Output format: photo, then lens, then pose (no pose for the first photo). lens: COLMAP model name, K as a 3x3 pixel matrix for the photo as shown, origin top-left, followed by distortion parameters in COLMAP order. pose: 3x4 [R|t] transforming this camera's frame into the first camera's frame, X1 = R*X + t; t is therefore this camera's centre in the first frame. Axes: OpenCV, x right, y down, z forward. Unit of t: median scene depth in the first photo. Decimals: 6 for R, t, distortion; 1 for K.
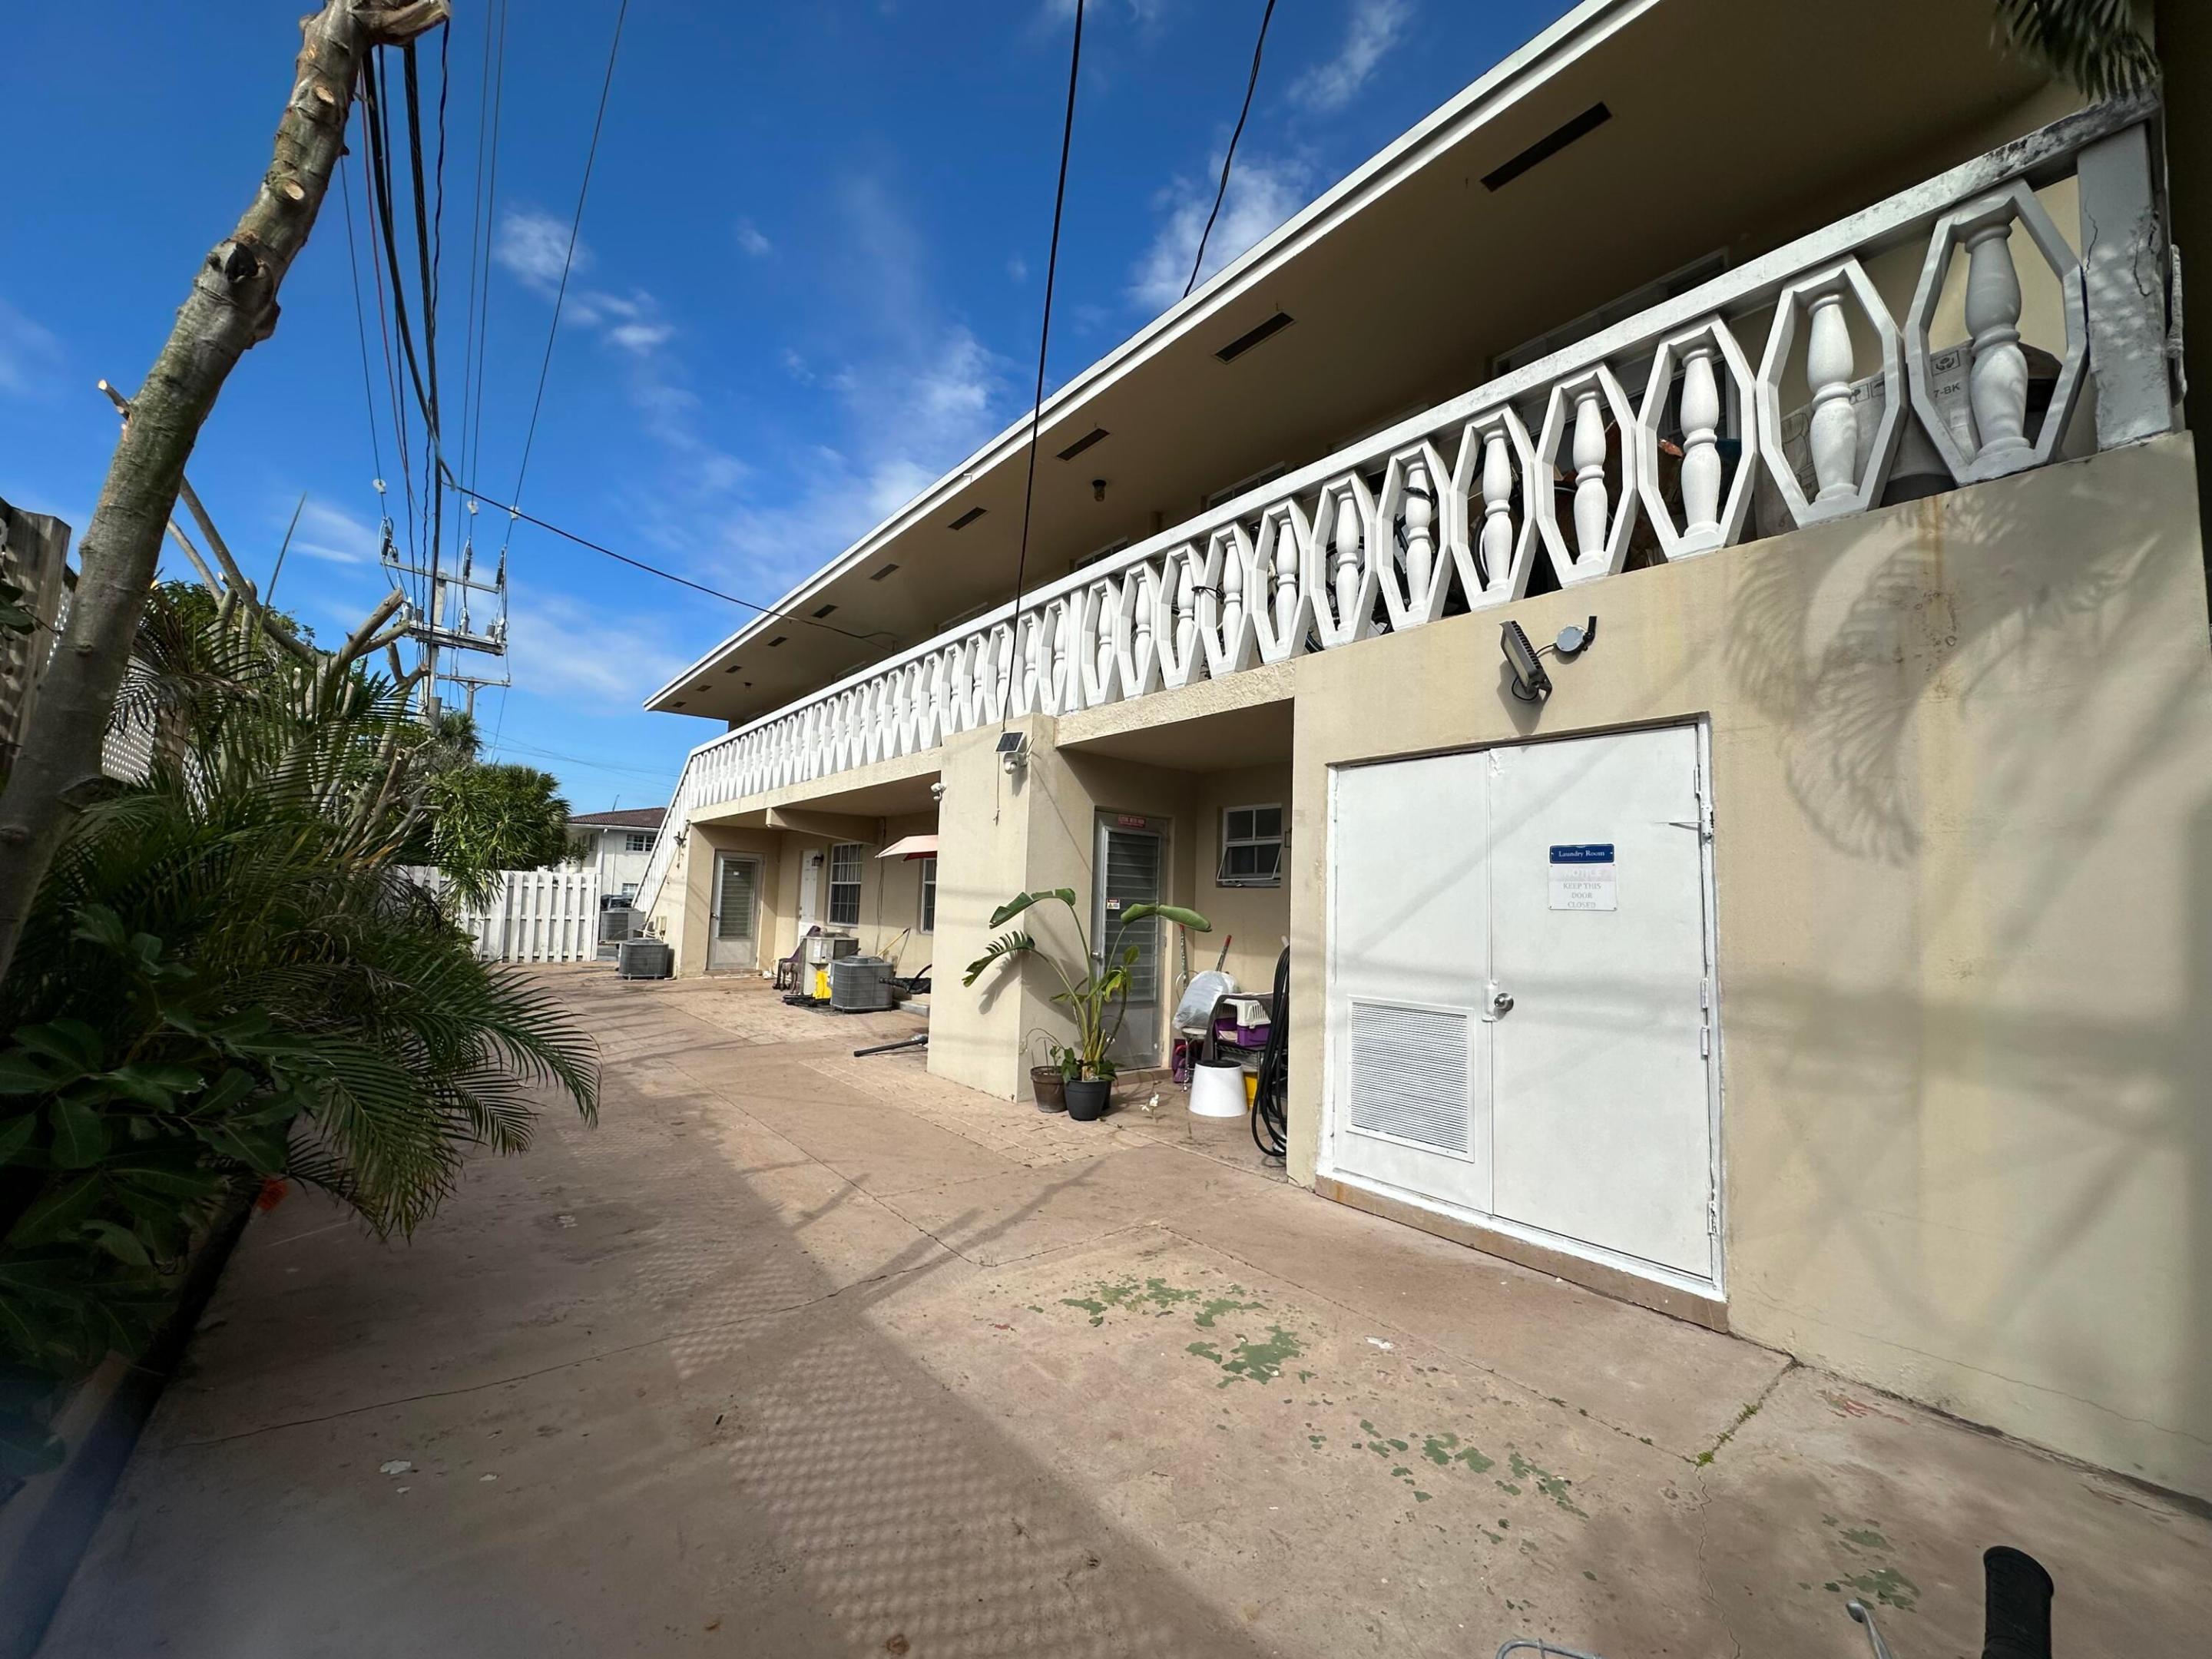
lens RADIAL K [[881.4, 0, 1113.4], [0, 881.4, 824.5], [0, 0, 1]] dist [-0.003634, 0.001285]
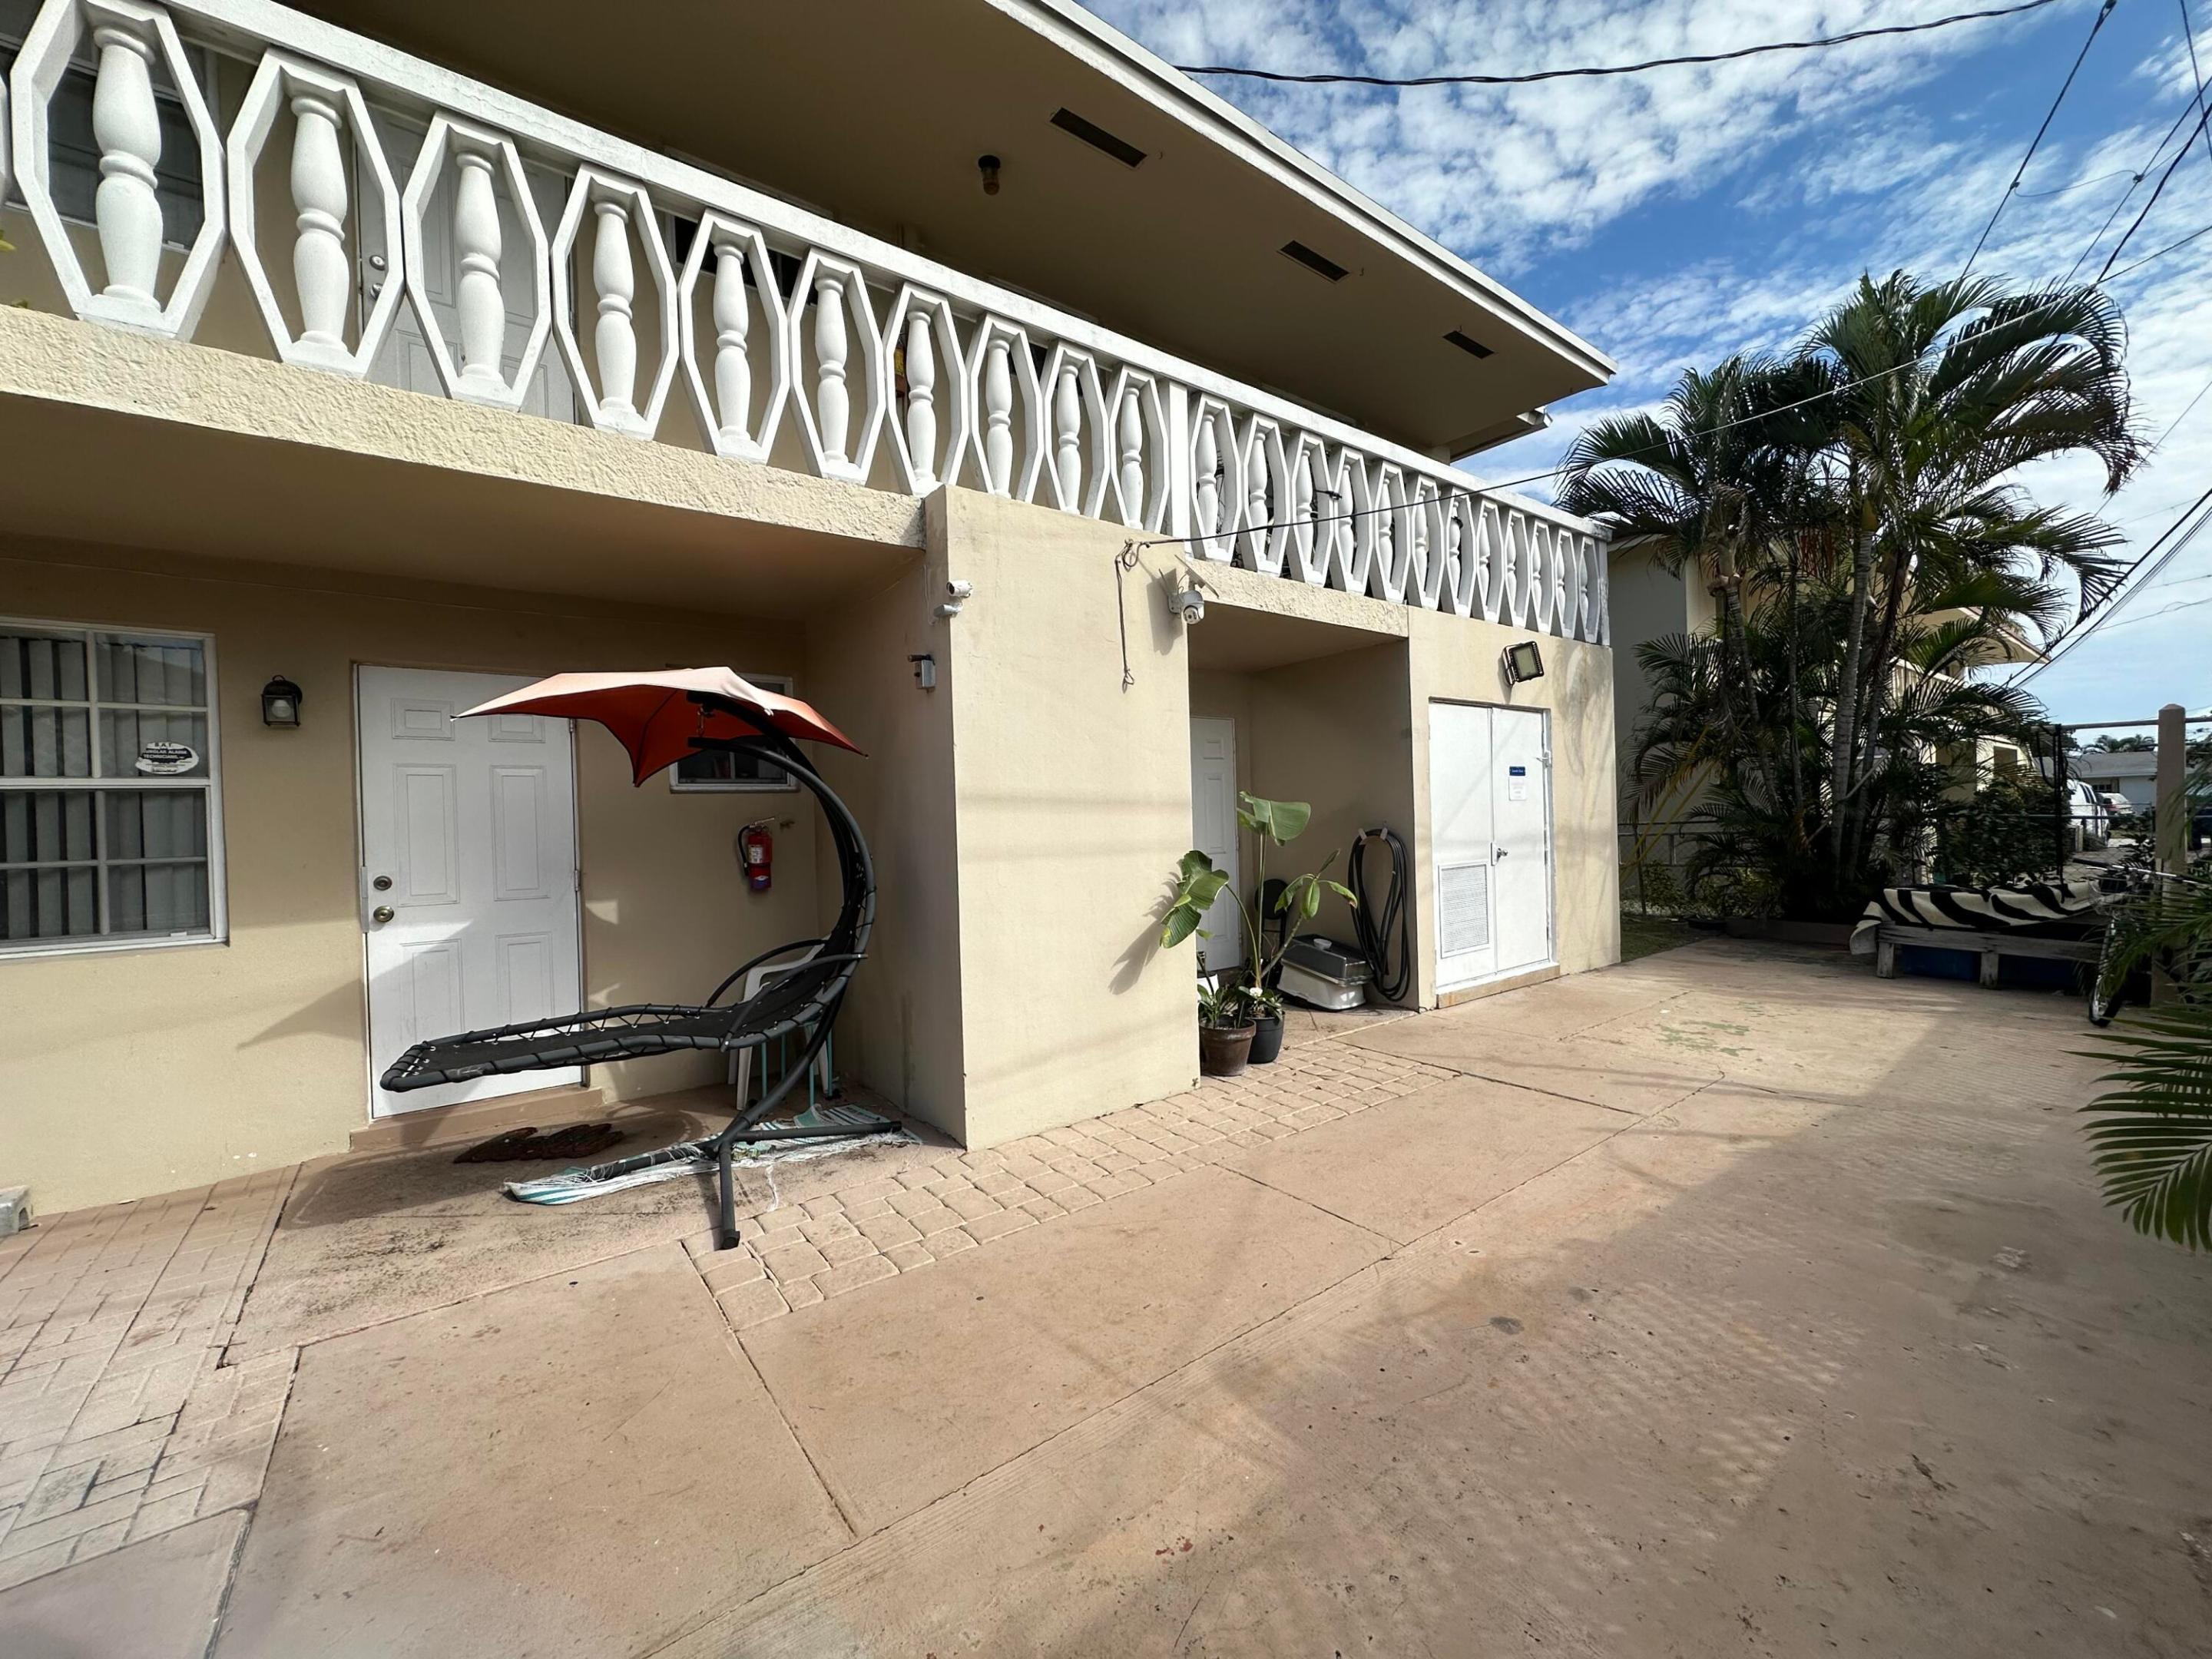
lens RADIAL K [[881.4, 0, 1102.3], [0, 881.4, 818.7], [0, 0, 1]] dist [-0.003634, 0.001285]
pose [[0.031290, -0.031296, 0.999020, -1.176338], [-0.064043, 0.997393, 0.033251, 0.108830], [-0.997456, -0.065021, 0.029204, 1.521744]]
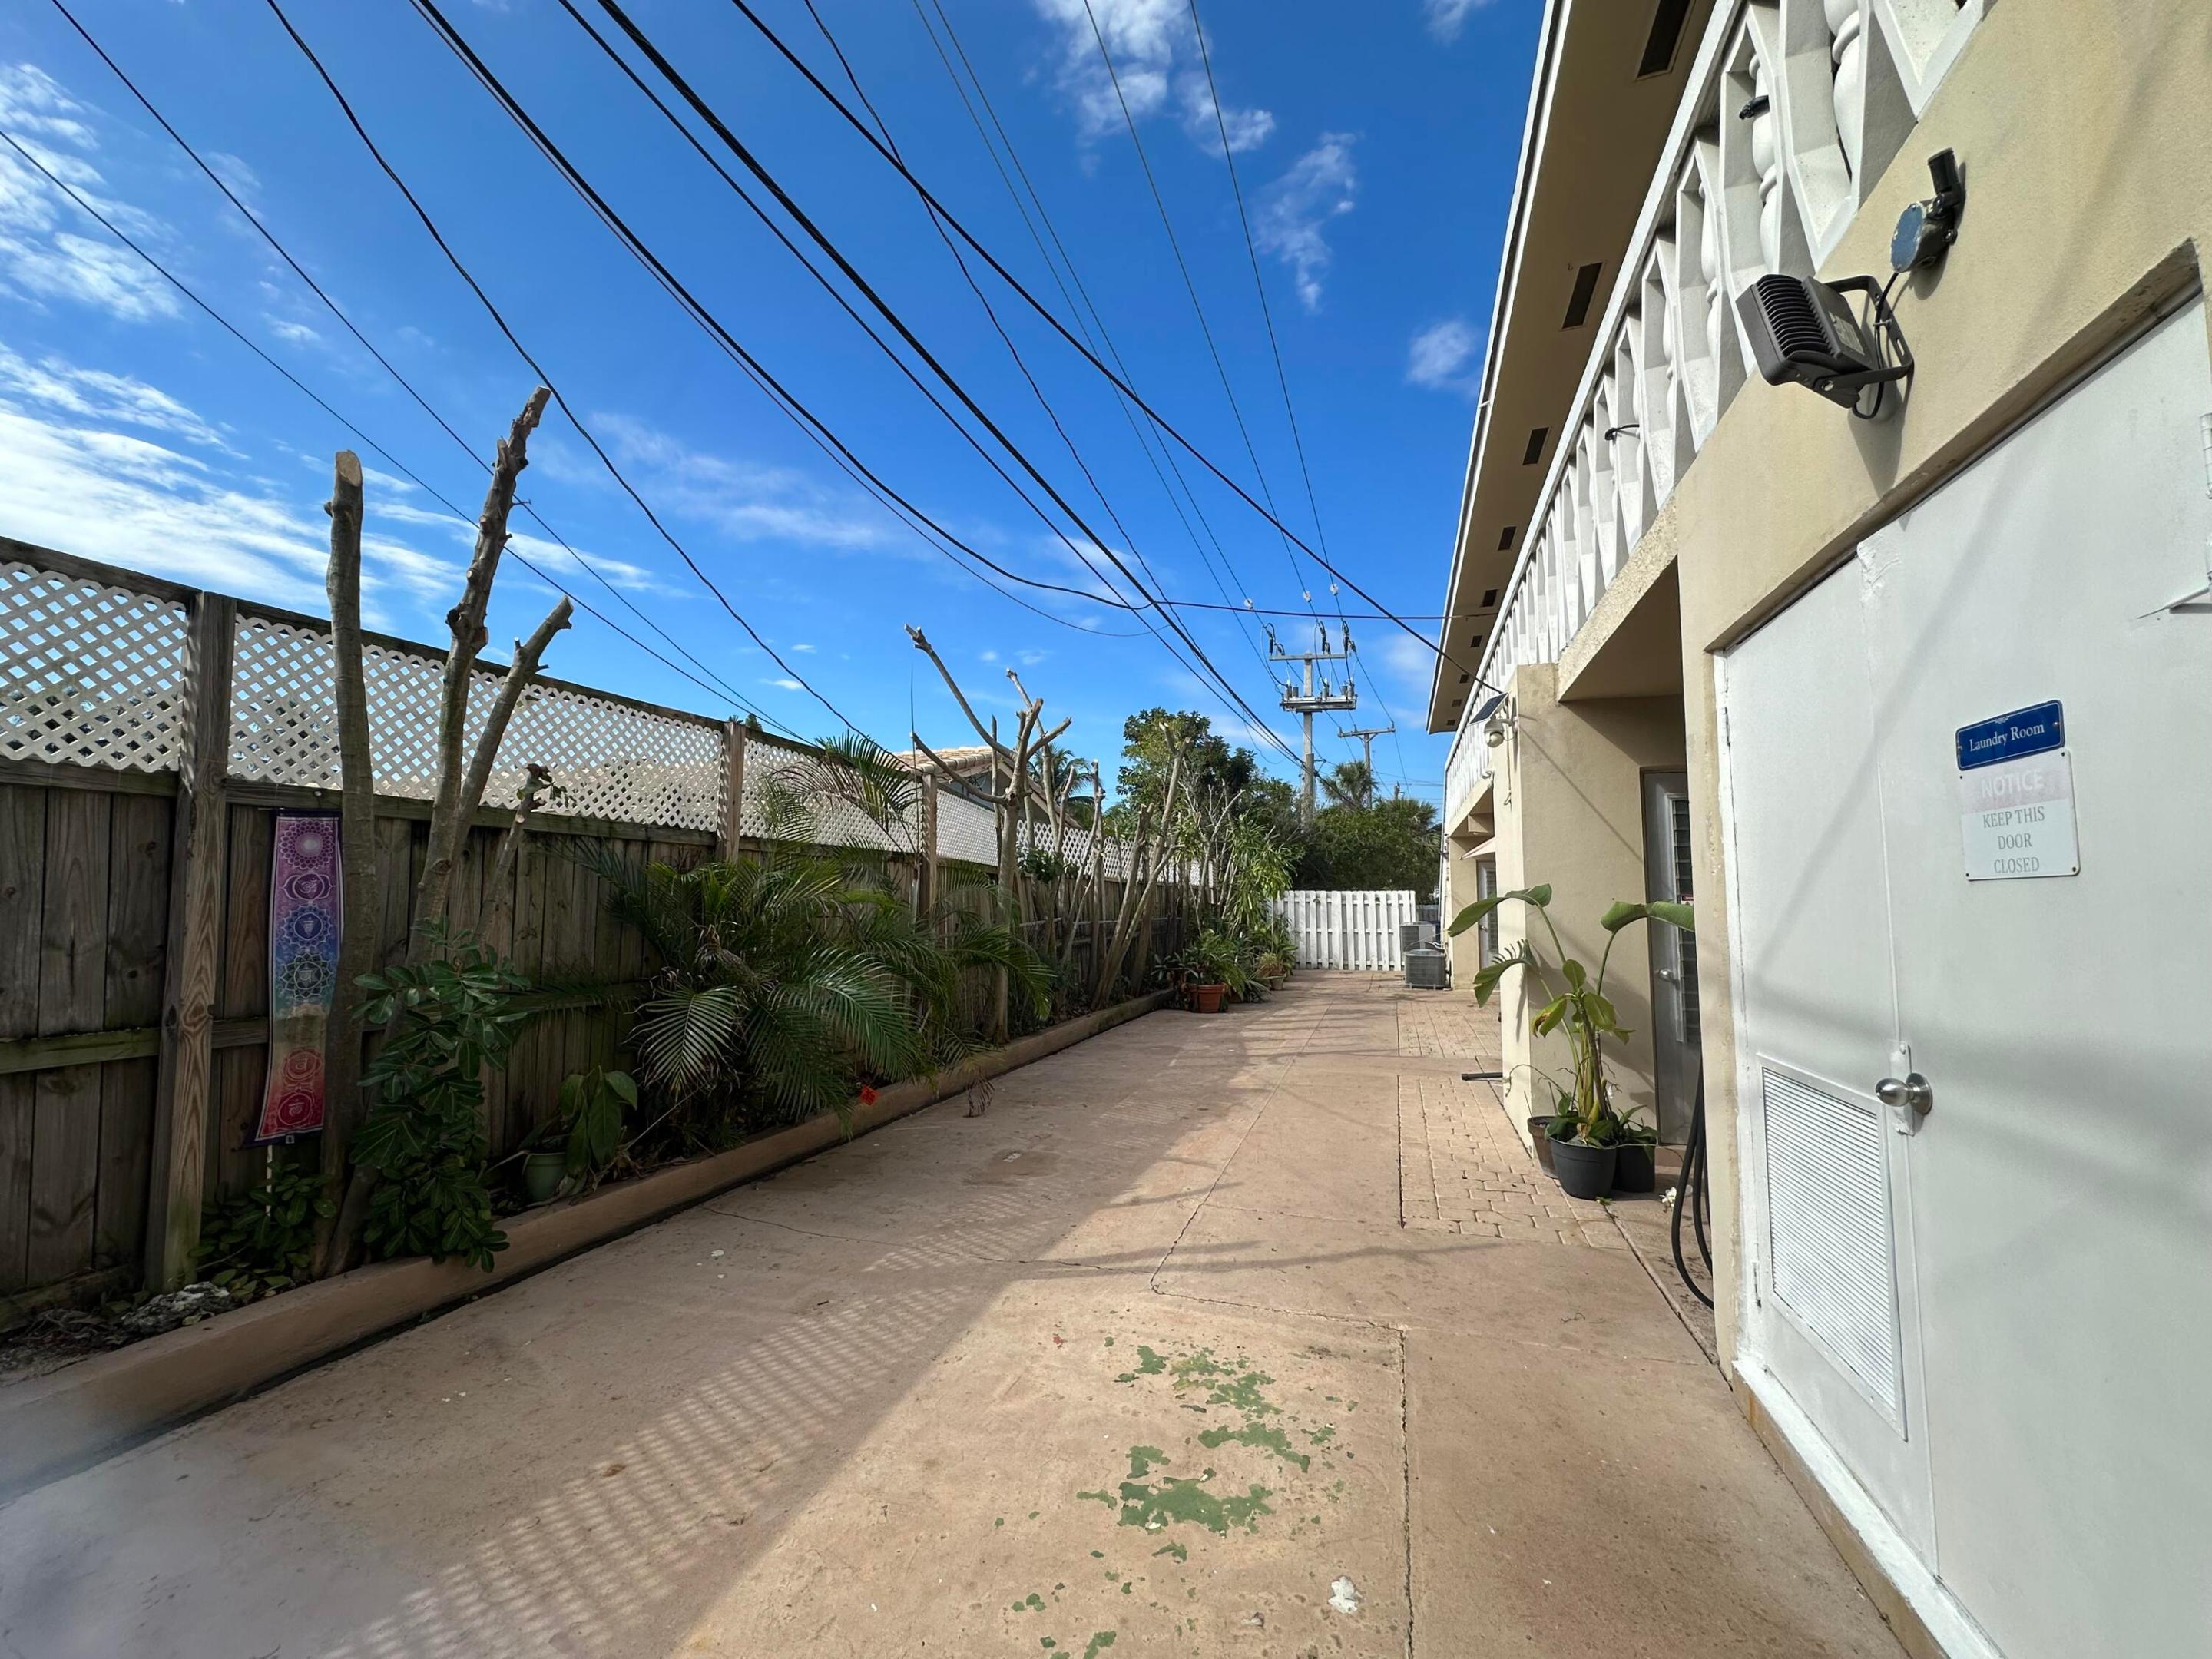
lens RADIAL K [[881.4, 0, 1103.3], [0, 881.4, 826.3], [0, 0, 1]] dist [-0.003634, 0.001285]
pose [[0.539596, -0.104903, -0.835363, 0.529776], [0.092830, 0.993571, -0.064807, 0.050758], [0.836791, -0.042578, 0.545865, 0.366670]]
